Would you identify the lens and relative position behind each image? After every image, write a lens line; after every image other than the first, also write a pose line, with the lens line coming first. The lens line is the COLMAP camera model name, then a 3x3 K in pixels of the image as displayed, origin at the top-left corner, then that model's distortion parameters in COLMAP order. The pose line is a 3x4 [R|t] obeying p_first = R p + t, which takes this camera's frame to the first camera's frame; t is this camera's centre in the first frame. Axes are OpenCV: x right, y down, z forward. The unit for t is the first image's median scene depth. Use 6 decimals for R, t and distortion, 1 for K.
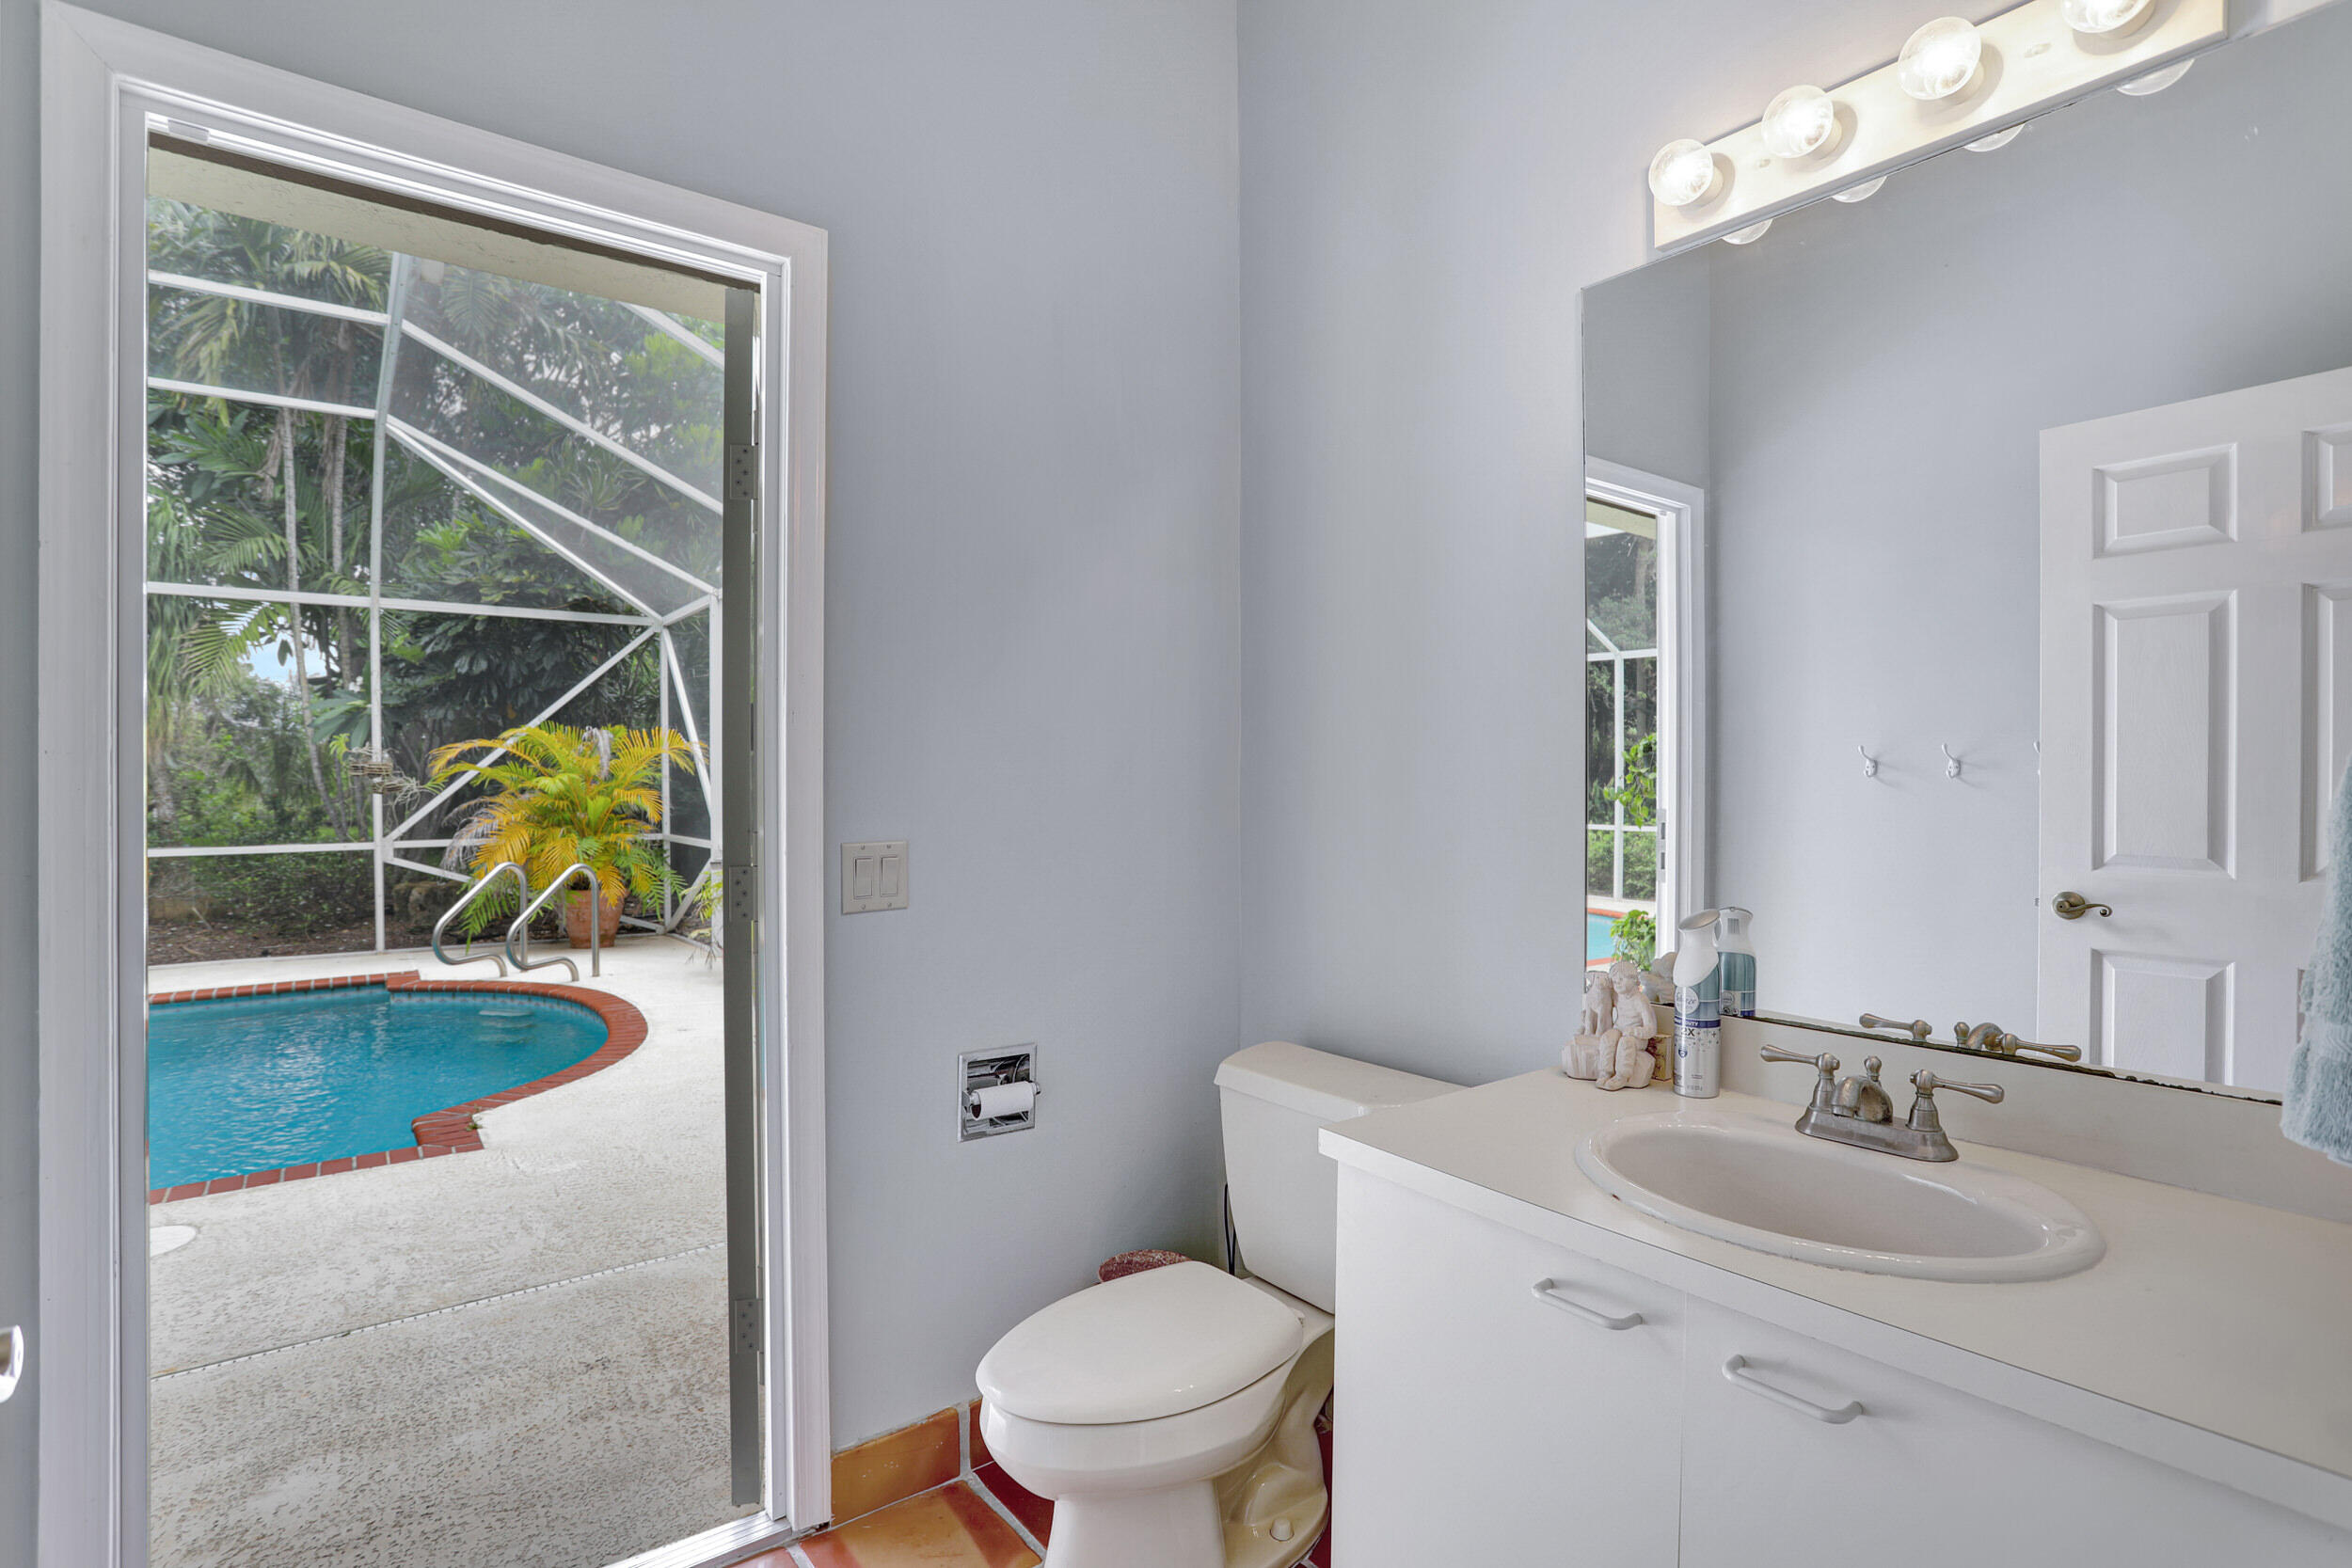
lens RADIAL K [[1137.3, 0, 1181.8], [0, 1137.3, 784.4], [0, 0, 1]] dist [-0.072052, 0.029970]
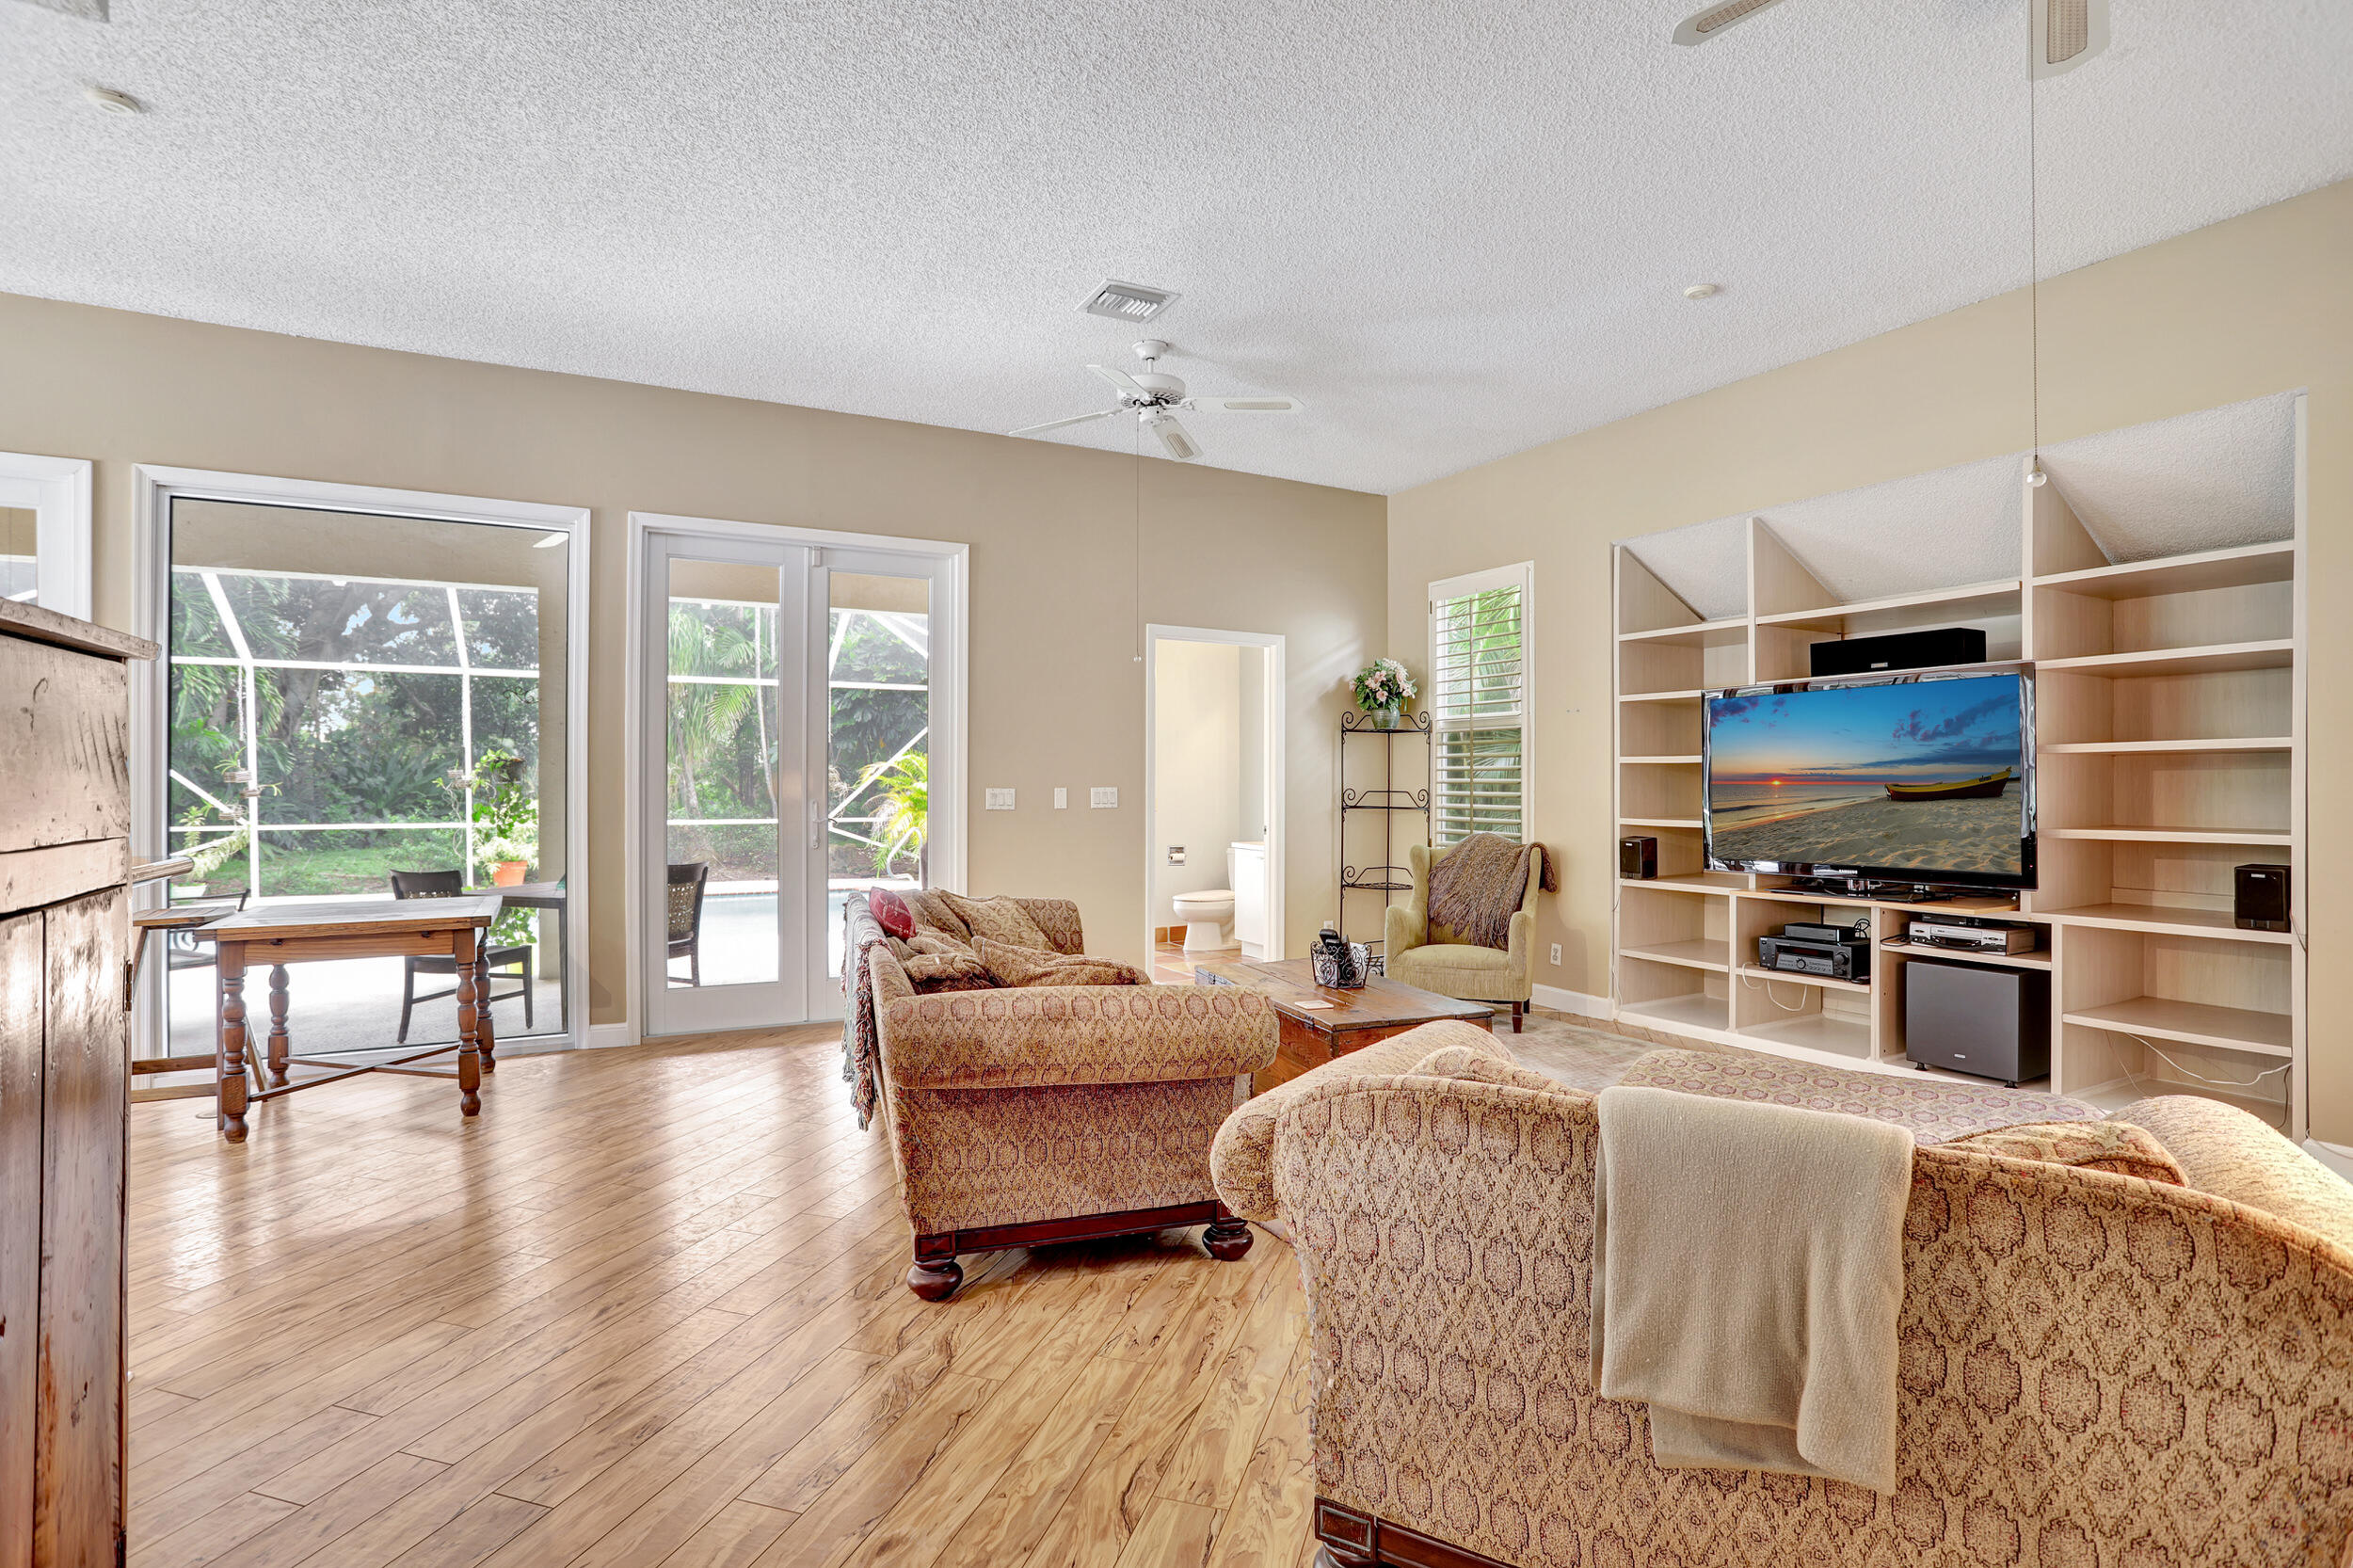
lens RADIAL K [[1137.9, 0, 1182.3], [0, 1137.9, 784.4], [0, 0, 1]] dist [-0.072052, 0.029970]
pose [[0.988999, -0.007101, -0.147749, 0.101631], [0.006395, 0.999966, -0.005255, 0.008430], [0.147781, 0.004253, 0.989011, -0.666292]]
